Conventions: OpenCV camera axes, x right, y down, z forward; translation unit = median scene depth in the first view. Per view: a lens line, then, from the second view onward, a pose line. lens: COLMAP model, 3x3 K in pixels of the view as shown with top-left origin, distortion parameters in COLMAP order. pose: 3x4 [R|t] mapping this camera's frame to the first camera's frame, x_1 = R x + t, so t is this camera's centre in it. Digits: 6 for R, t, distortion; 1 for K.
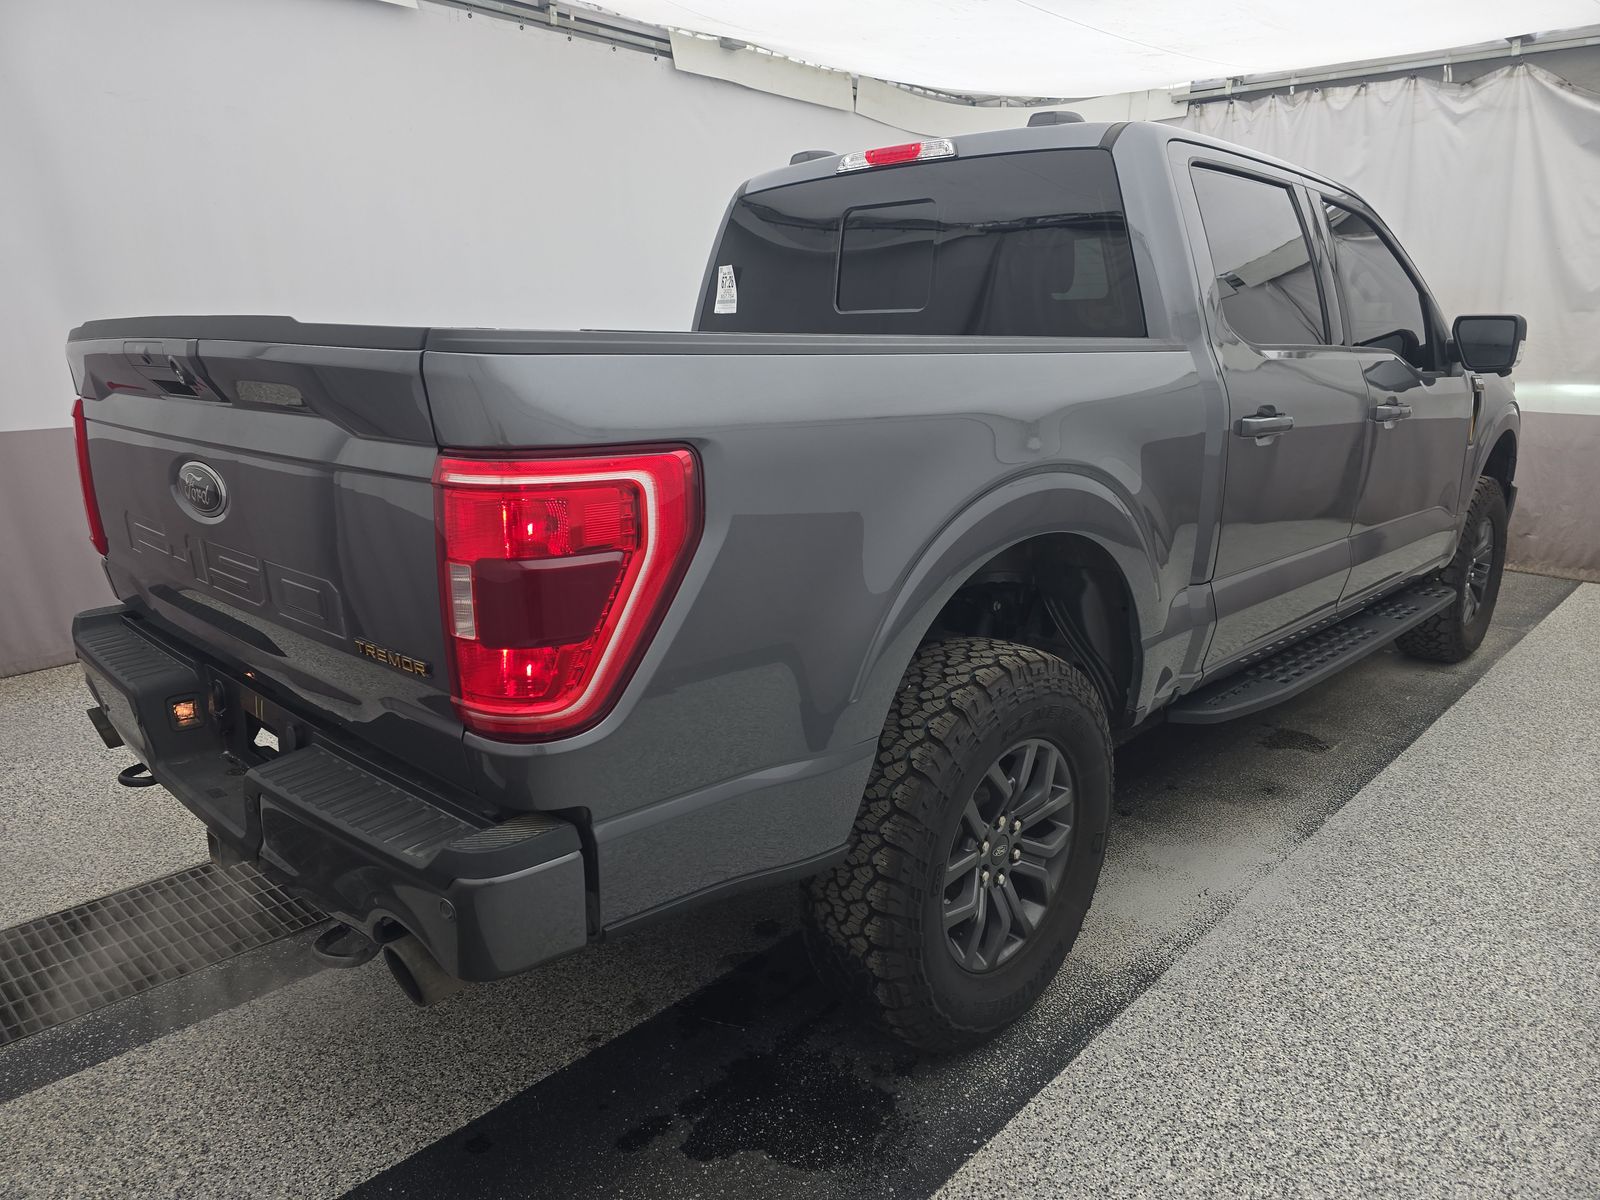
lens RADIAL K [[1085.4, 0, 799.7], [0, 1085.4, 604.5], [0, 0, 1]] dist [0.001724, -0.008697]
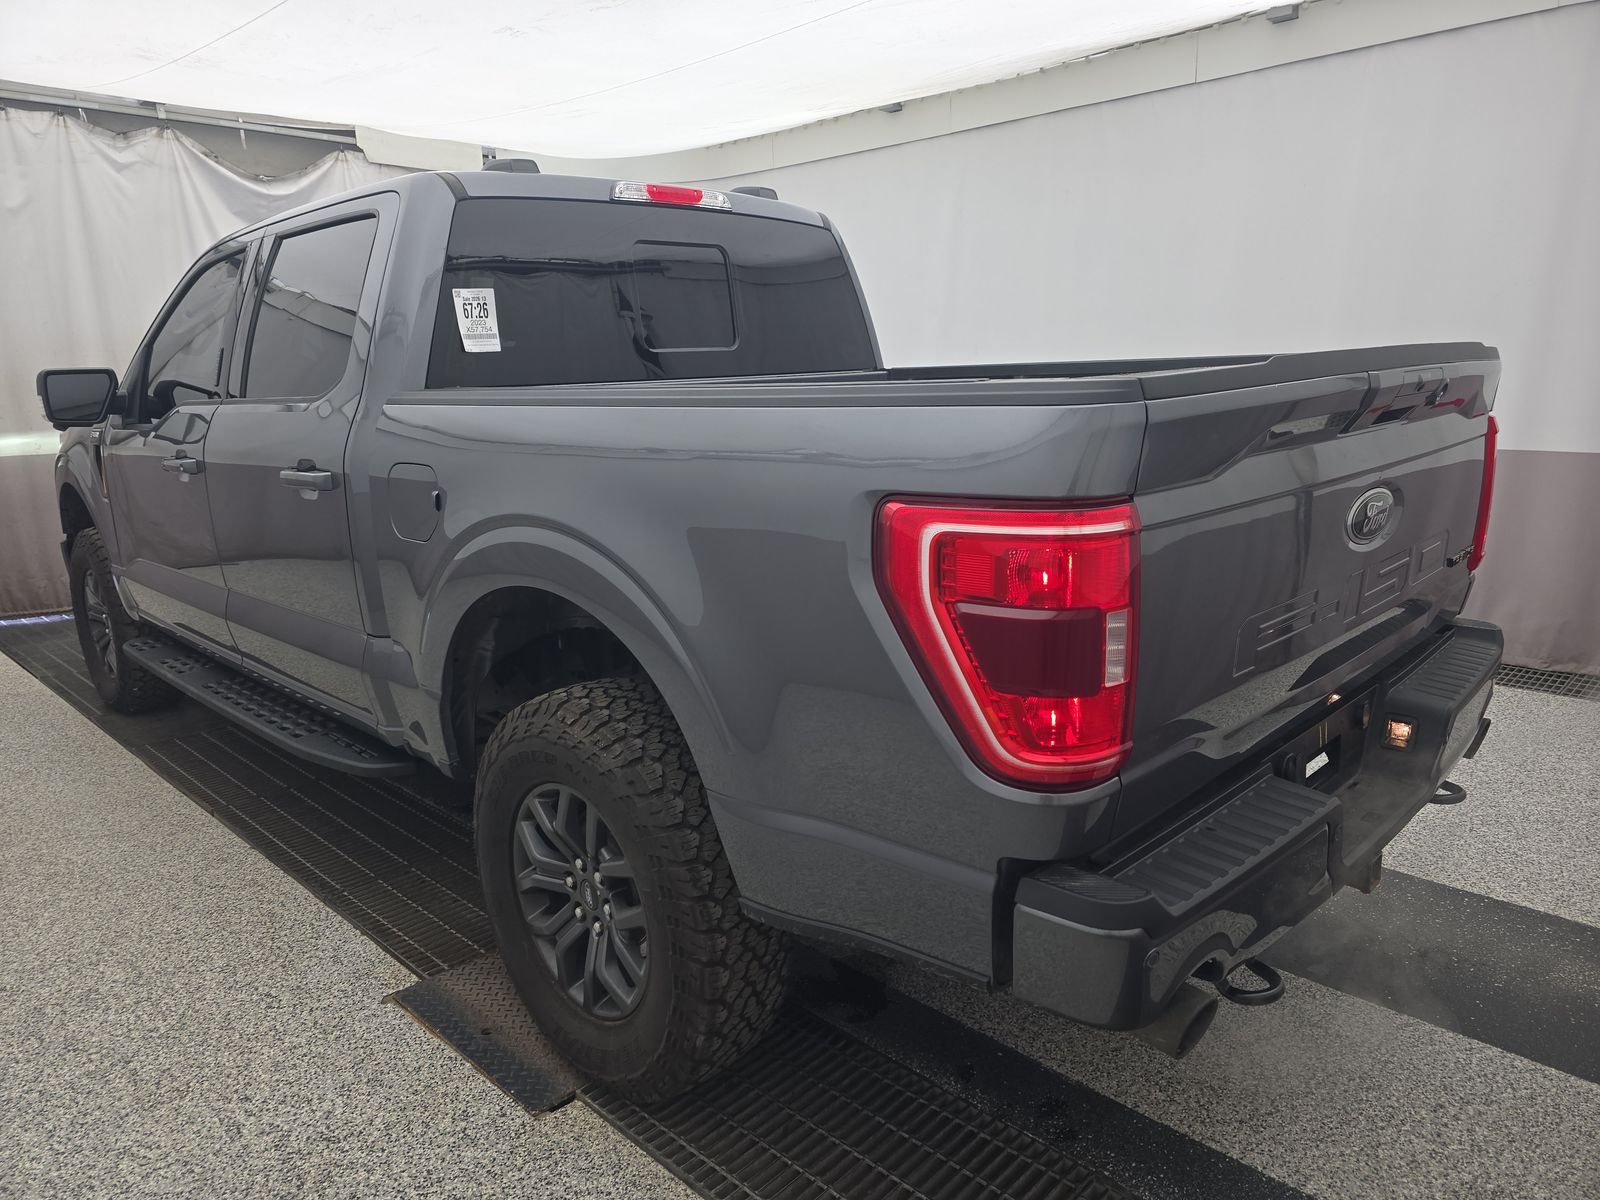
lens RADIAL K [[1085.4, 0, 798.5], [0, 1085.4, 594.7], [0, 0, 1]] dist [0.001724, -0.008697]
pose [[0.015633, -0.214399, 0.976621, -0.477561], [0.265843, 0.942476, 0.202648, -0.116824], [-0.963889, 0.256460, 0.071730, 0.446573]]
